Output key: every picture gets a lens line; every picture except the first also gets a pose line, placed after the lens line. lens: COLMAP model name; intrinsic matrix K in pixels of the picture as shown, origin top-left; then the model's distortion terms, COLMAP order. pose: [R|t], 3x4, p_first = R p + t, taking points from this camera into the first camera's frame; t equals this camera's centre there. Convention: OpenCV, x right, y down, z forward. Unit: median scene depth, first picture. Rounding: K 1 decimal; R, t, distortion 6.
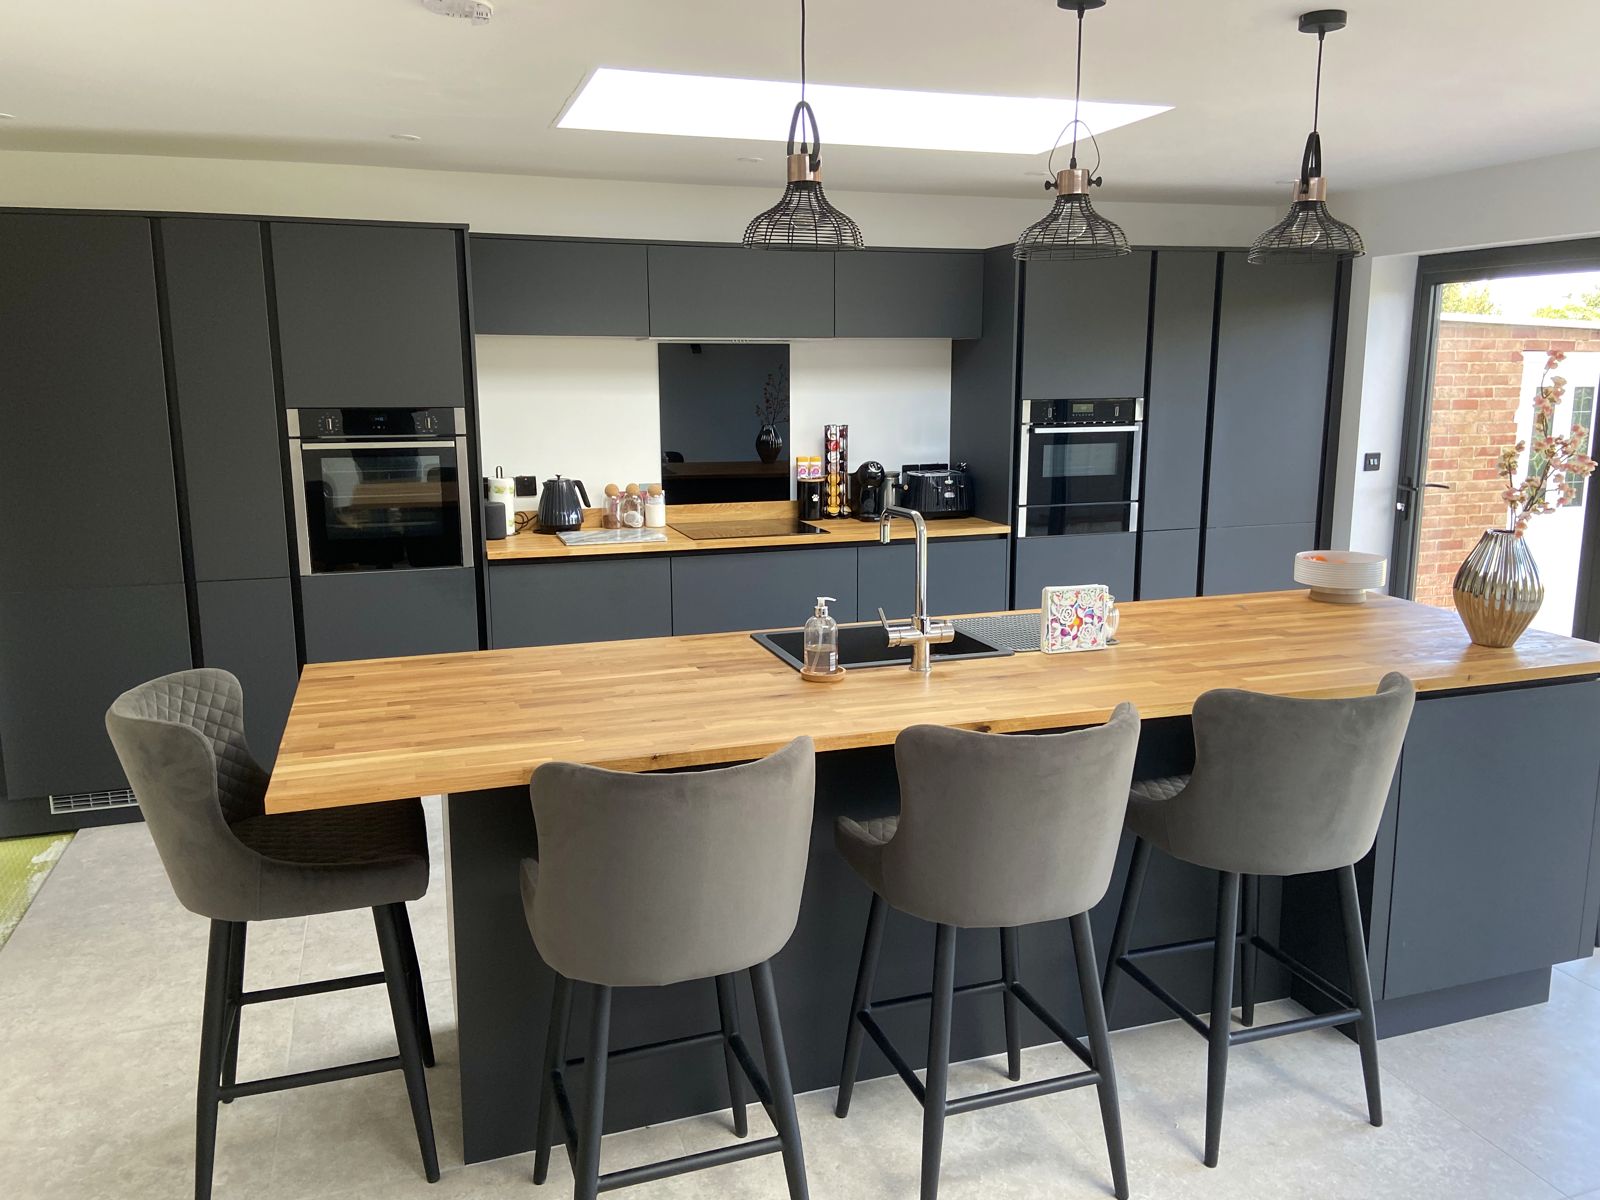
lens RADIAL K [[1217.2, 0, 800.0], [0, 1217.2, 600.0], [0, 0, 1]] dist [-0.002903, 0.000133]
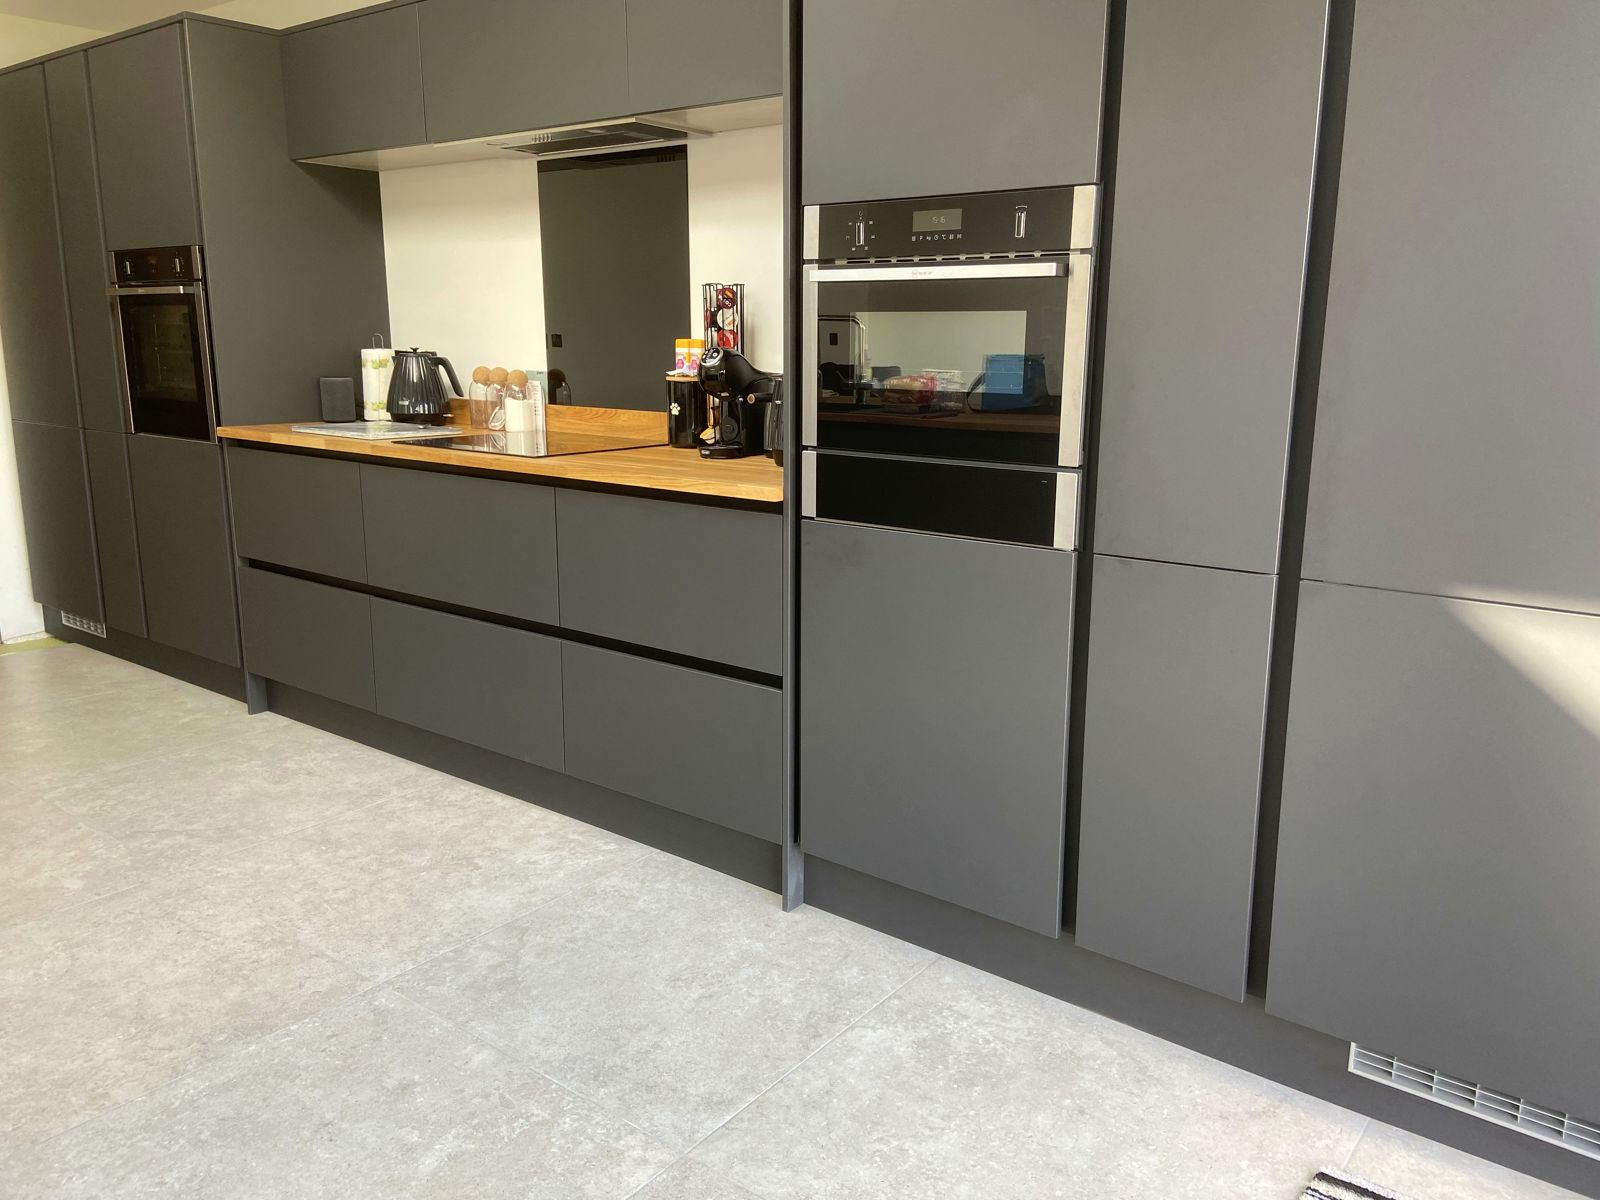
lens RADIAL K [[1276.1, 0, 800.0], [0, 1276.1, 600.0], [0, 0, 1]] dist [0.005743, 0.003566]
pose [[0.540918, 0.183095, -0.820905, 0.537932], [-0.168171, 0.979853, 0.107735, -0.067210], [0.824091, 0.079776, 0.560811, 0.684637]]
